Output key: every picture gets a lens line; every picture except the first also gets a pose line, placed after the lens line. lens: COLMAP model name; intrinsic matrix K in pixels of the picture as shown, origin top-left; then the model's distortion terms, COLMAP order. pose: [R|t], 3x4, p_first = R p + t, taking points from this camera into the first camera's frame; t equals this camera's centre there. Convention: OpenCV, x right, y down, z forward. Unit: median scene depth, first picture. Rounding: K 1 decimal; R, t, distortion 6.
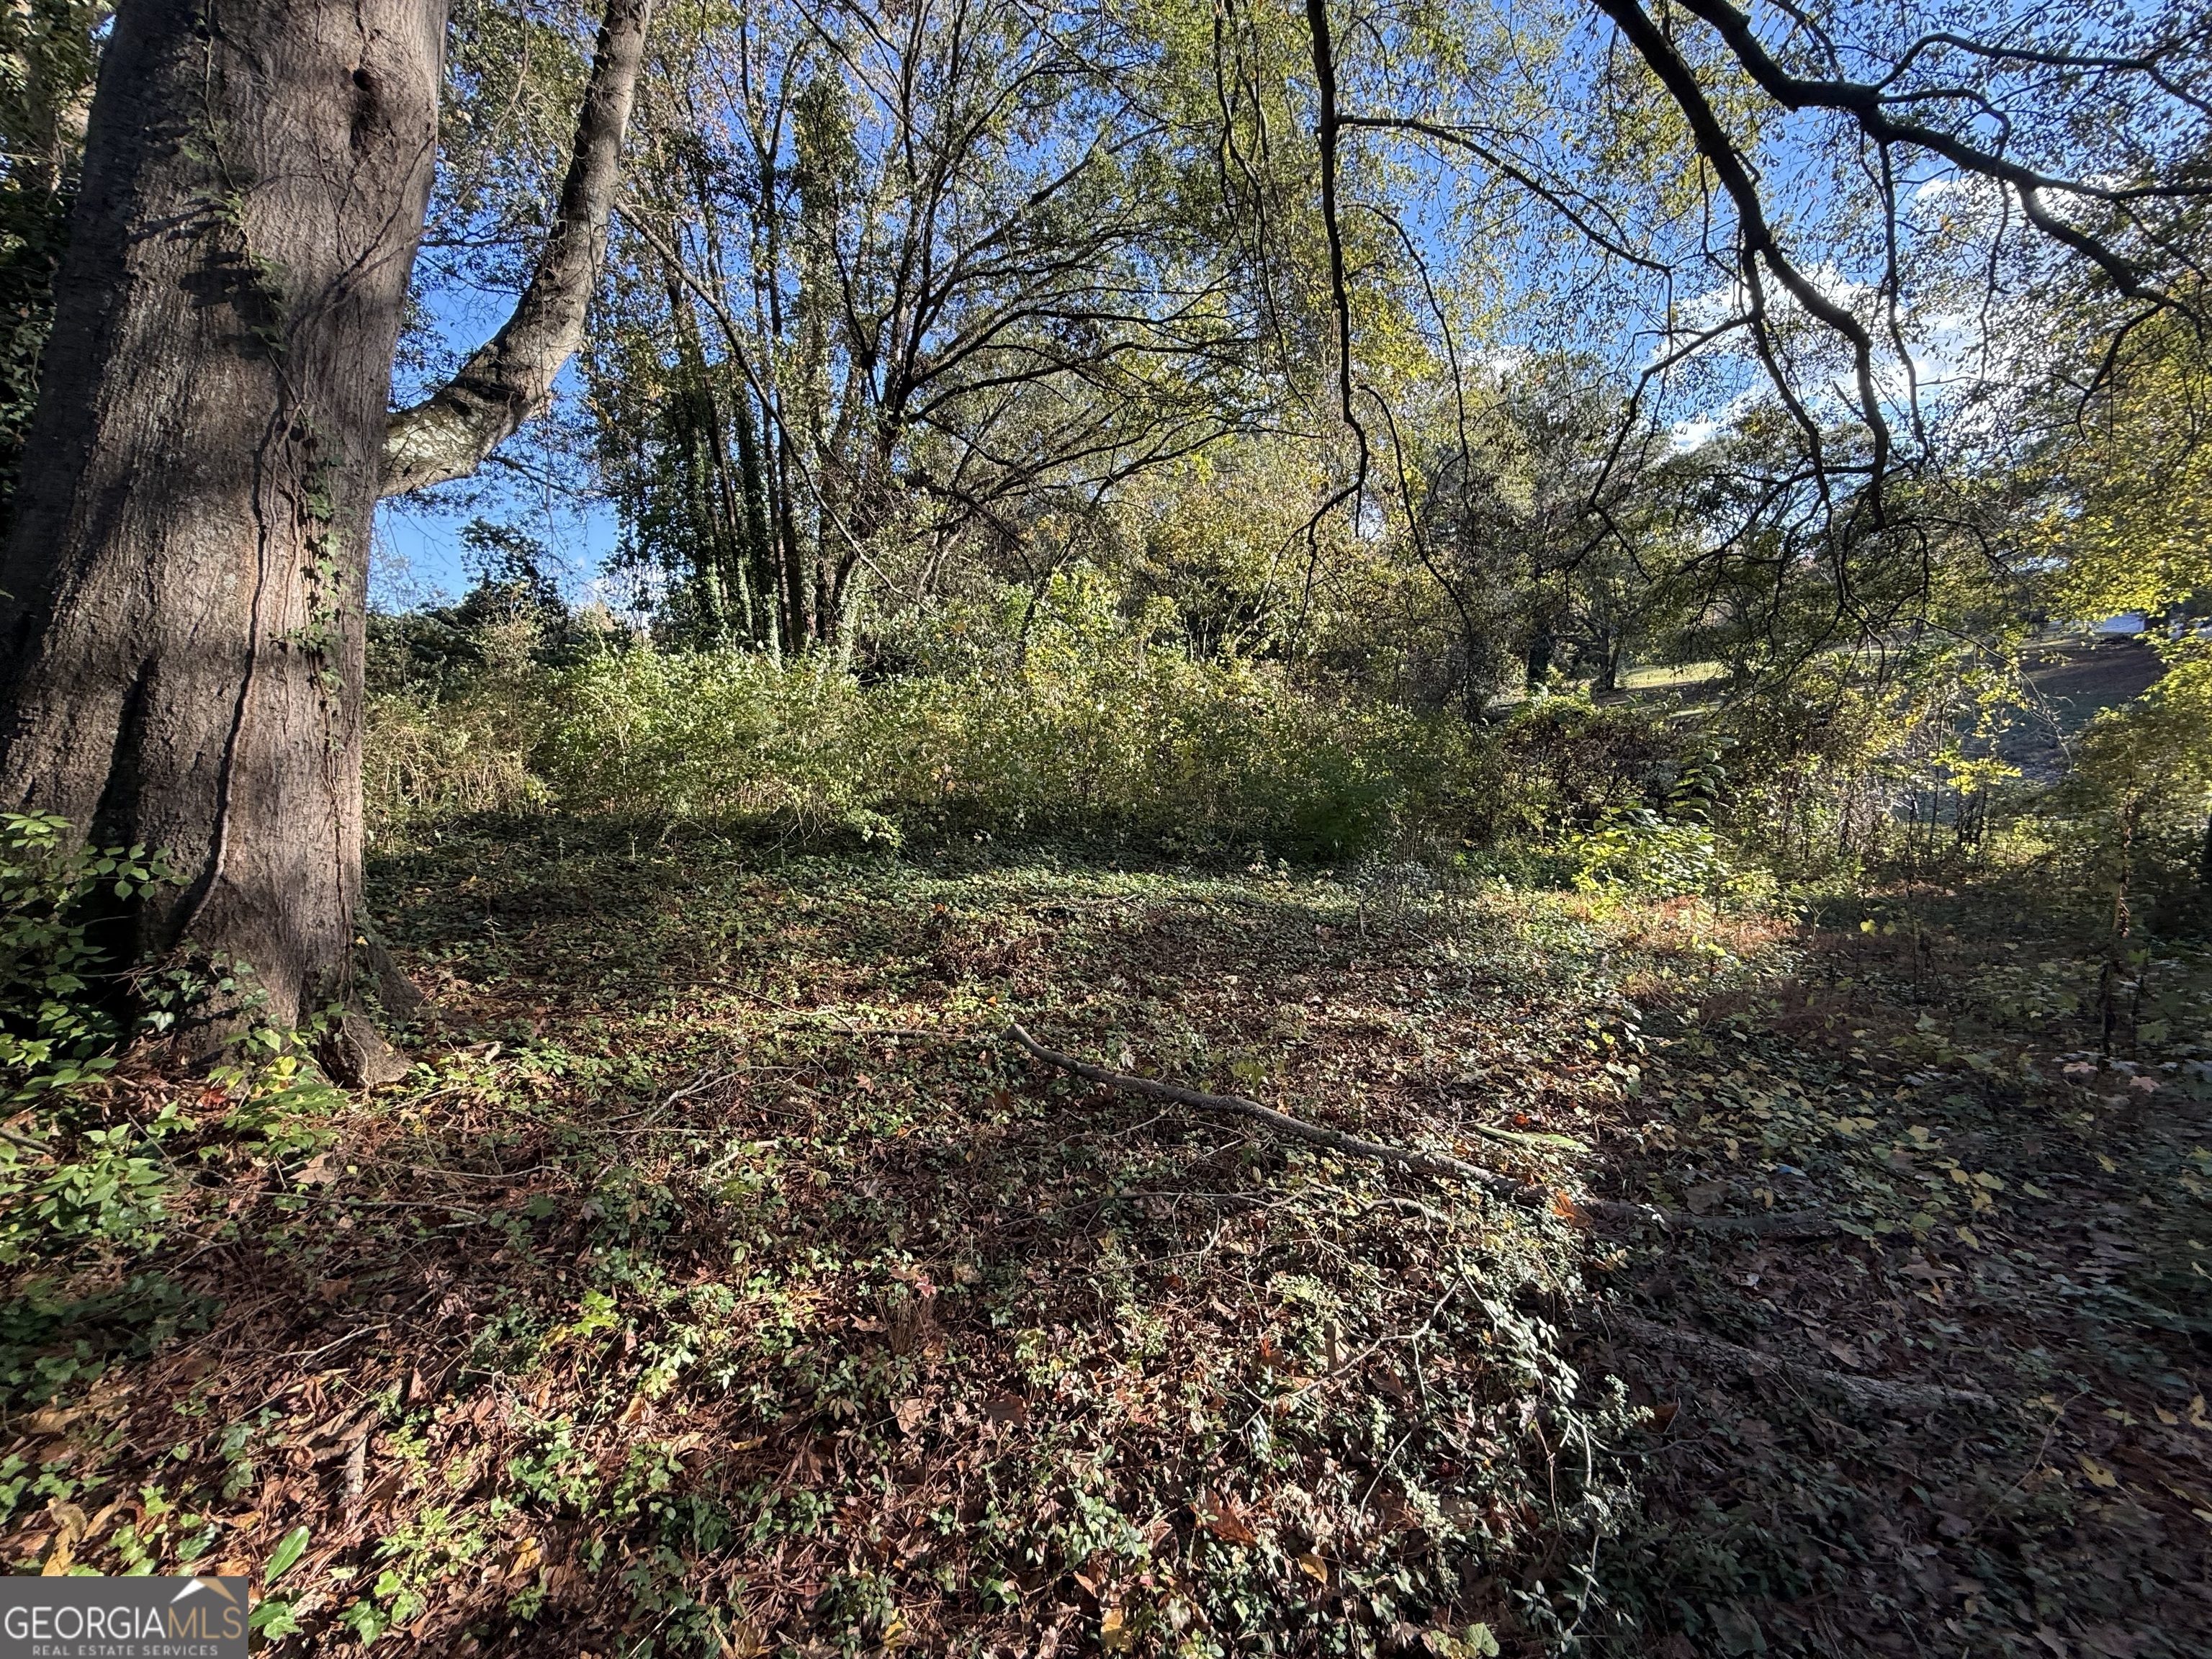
lens RADIAL K [[872.7, 0, 1095.5], [0, 872.7, 829.0], [0, 0, 1]] dist [-0.000219, -0.000186]
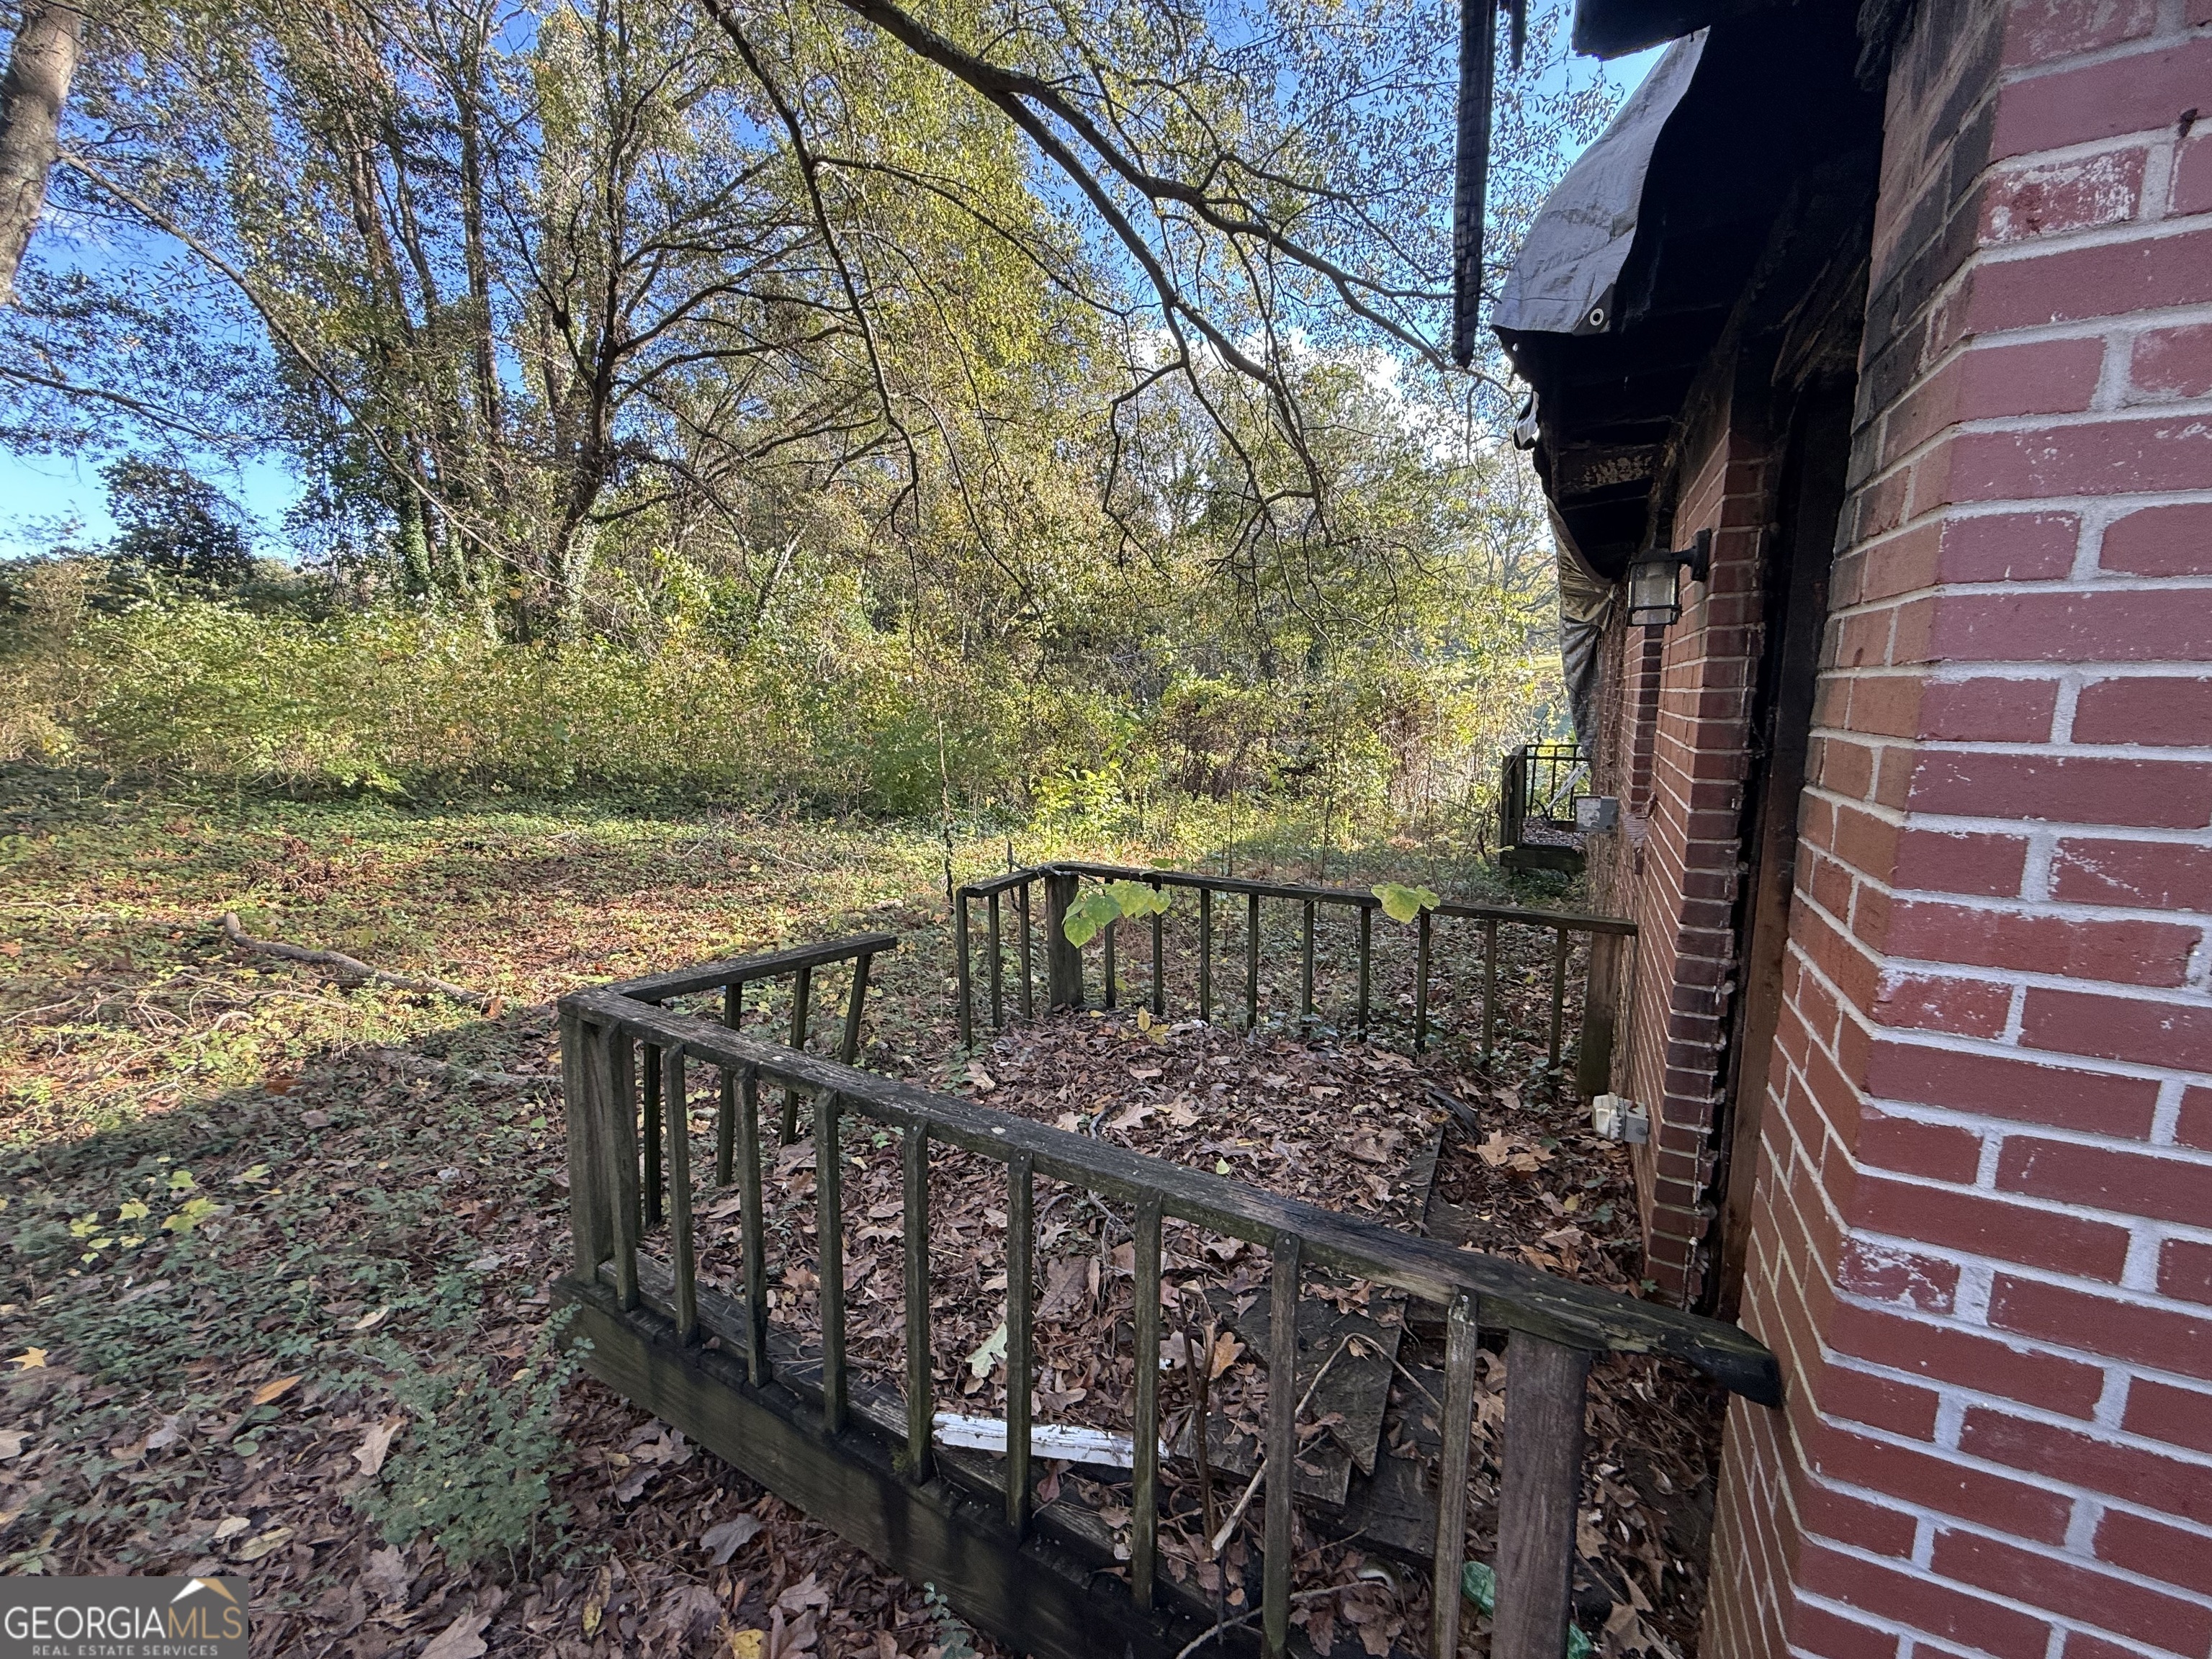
lens RADIAL K [[872.7, 0, 1095.5], [0, 872.7, 829.0], [0, 0, 1]] dist [-0.000219, -0.000186]
pose [[0.988474, 0.002414, 0.151370, 0.452943], [-0.005257, 0.999817, 0.018385, 0.035713], [-0.151298, -0.018969, 0.988306, -0.188995]]
